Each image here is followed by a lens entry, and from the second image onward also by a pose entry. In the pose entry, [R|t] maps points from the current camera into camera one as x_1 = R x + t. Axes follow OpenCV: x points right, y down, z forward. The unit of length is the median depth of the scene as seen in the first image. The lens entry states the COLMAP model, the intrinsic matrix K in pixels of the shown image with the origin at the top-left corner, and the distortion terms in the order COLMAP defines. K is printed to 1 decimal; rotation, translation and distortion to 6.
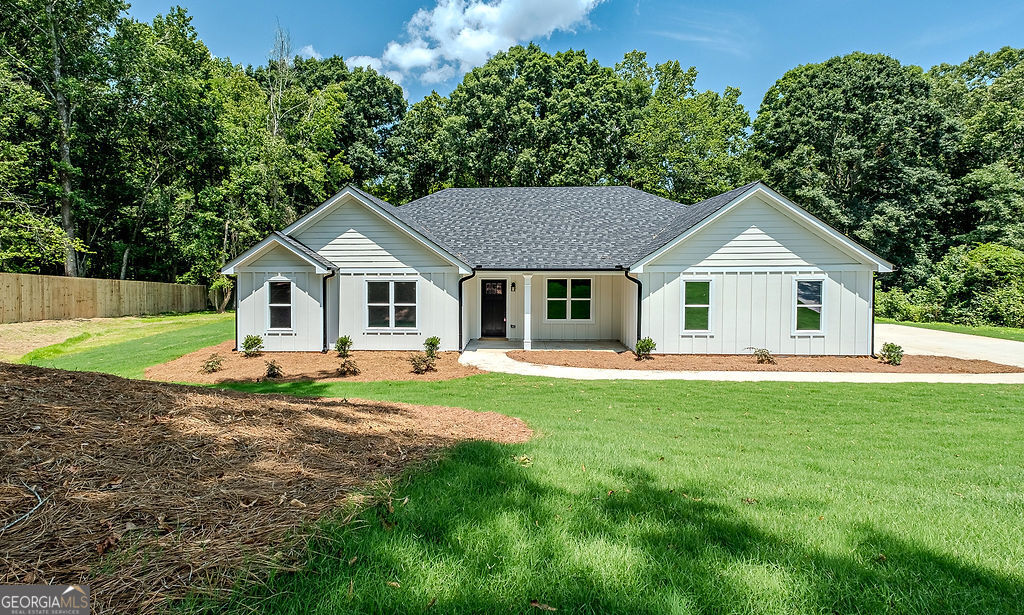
lens RADIAL K [[446.0, 0, 512.0], [0, 446.0, 307.5], [0, 0, 1]] dist [0.001832, -0.000766]
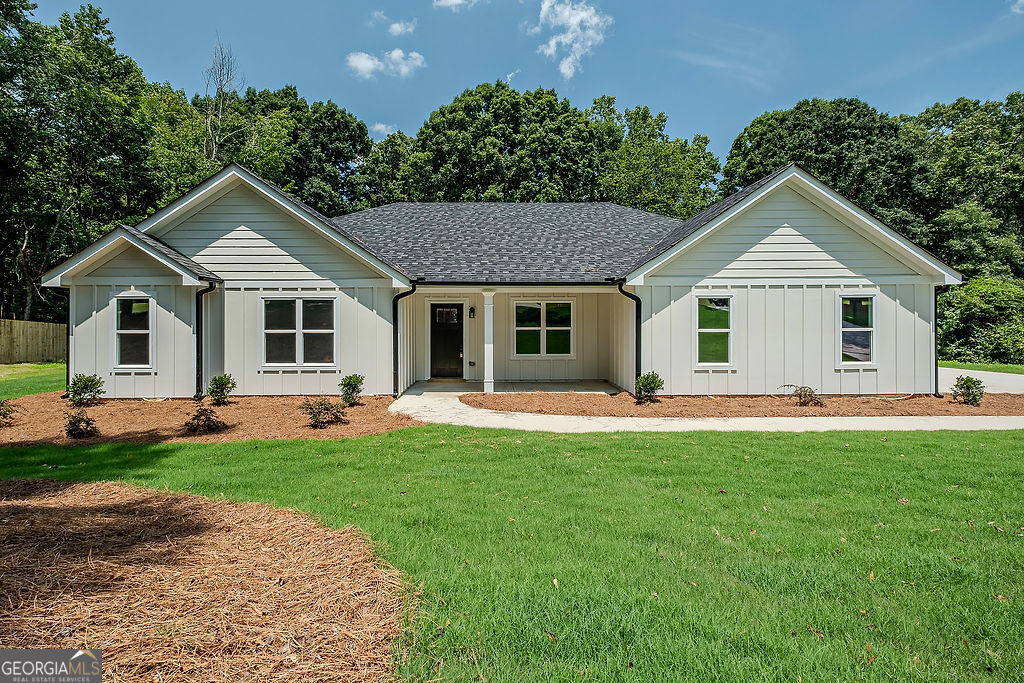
lens RADIAL K [[437.7, 0, 512.0], [0, 437.7, 341.5], [0, 0, 1]] dist [0.001386, 0.000141]
pose [[0.998020, -0.004029, 0.062771, 0.024872], [0.006500, 0.999210, -0.039203, 0.034645], [-0.062563, 0.039534, 0.997258, 0.239949]]
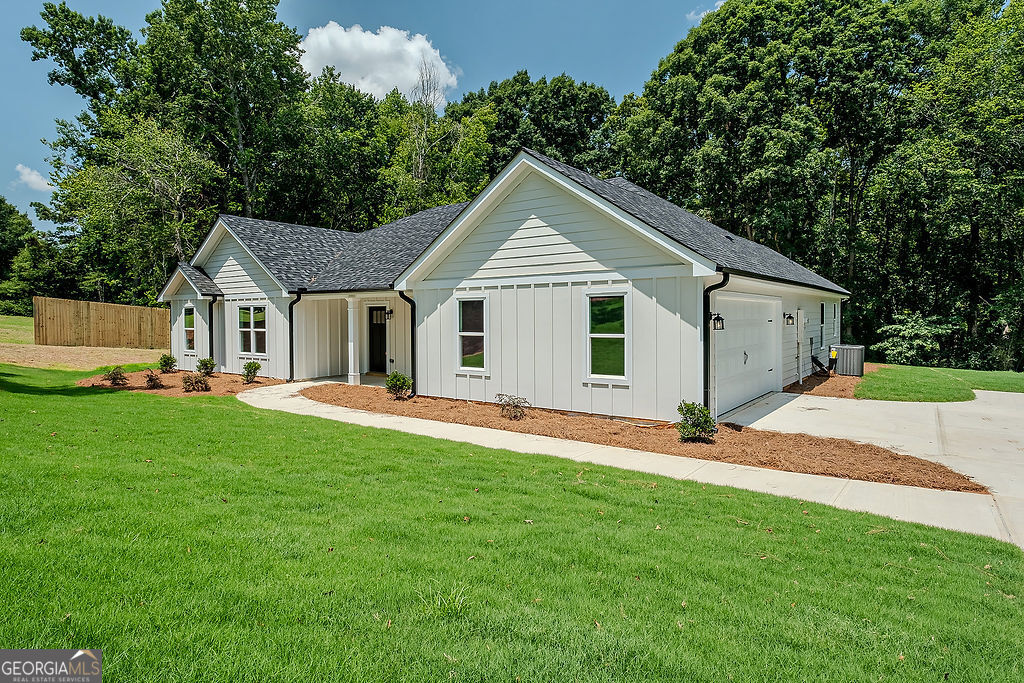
lens RADIAL K [[566.5, 0, 531.9], [0, 566.5, 346.6], [0, 0, 1]] dist [0.017546, -0.000029]
pose [[0.840592, 0.025370, -0.541074, 0.827017], [-0.042431, 0.998917, -0.019083, 0.025371], [0.540004, 0.039000, 0.840759, 0.233690]]
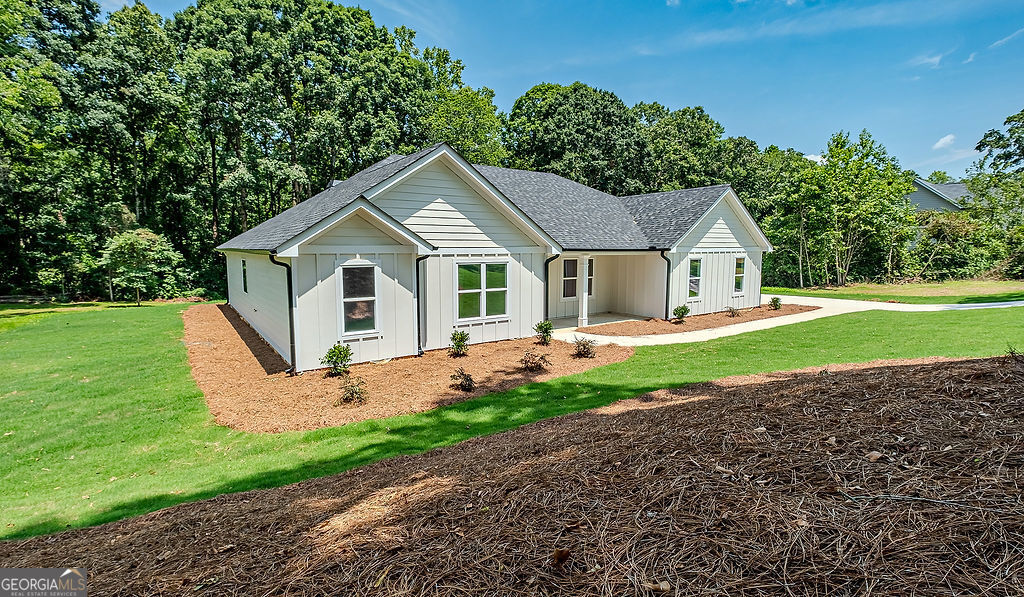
lens RADIAL K [[436.0, 0, 517.4], [0, 436.0, 324.1], [0, 0, 1]] dist [0.002280, -0.000033]
pose [[0.796131, -0.099423, 0.596901, -0.636961], [0.054023, 0.994149, 0.093537, -0.015162], [-0.602709, -0.042222, 0.796844, 0.244738]]
